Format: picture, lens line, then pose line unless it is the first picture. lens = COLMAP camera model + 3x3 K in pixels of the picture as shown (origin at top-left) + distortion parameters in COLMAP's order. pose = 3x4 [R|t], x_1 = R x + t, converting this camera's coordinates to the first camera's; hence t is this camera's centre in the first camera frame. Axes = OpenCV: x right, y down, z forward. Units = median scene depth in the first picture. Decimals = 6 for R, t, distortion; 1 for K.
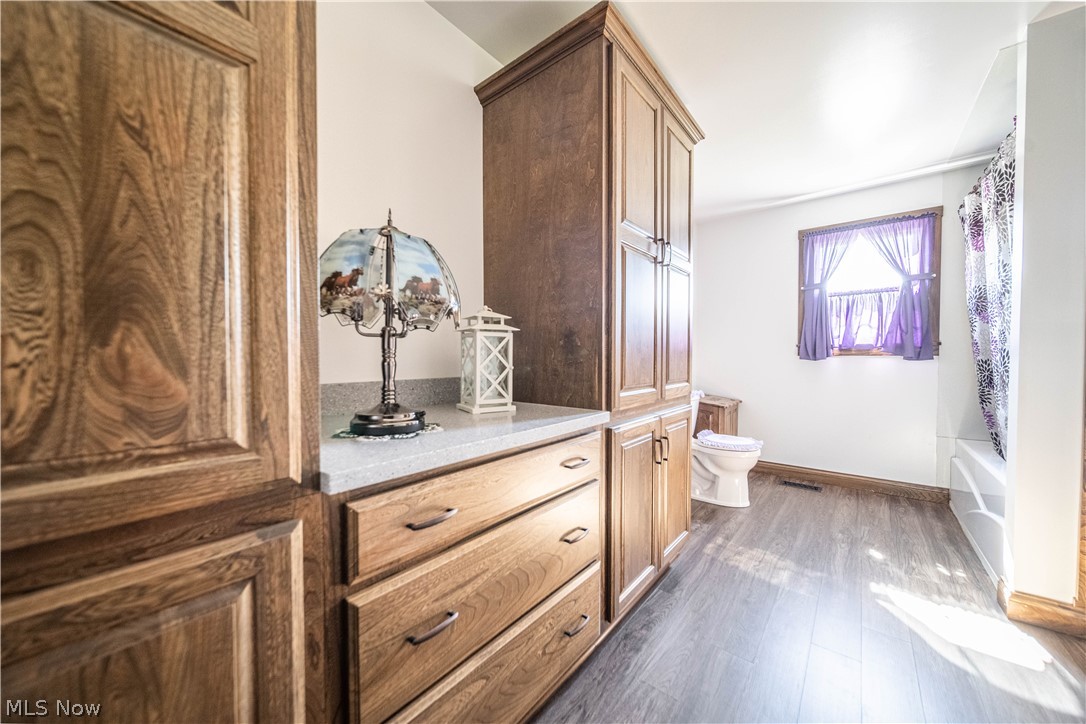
lens RADIAL K [[383.4, 0, 541.4], [0, 383.4, 362.6], [0, 0, 1]] dist [-0.001807, 0.000017]
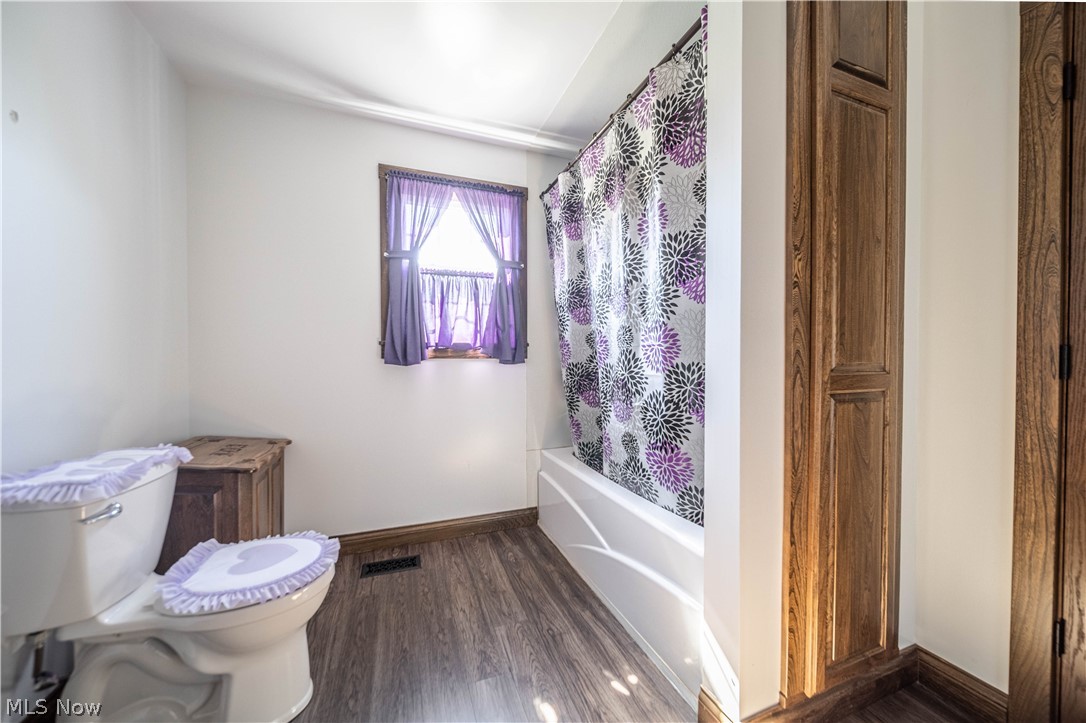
lens RADIAL K [[383.4, 0, 540.9], [0, 383.4, 363.7], [0, 0, 1]] dist [-0.001807, 0.000017]
pose [[0.492927, -0.012541, 0.869980, 0.276648], [0.015901, 0.999859, 0.005403, -0.009714], [-0.869926, 0.011170, 0.493057, 0.516806]]
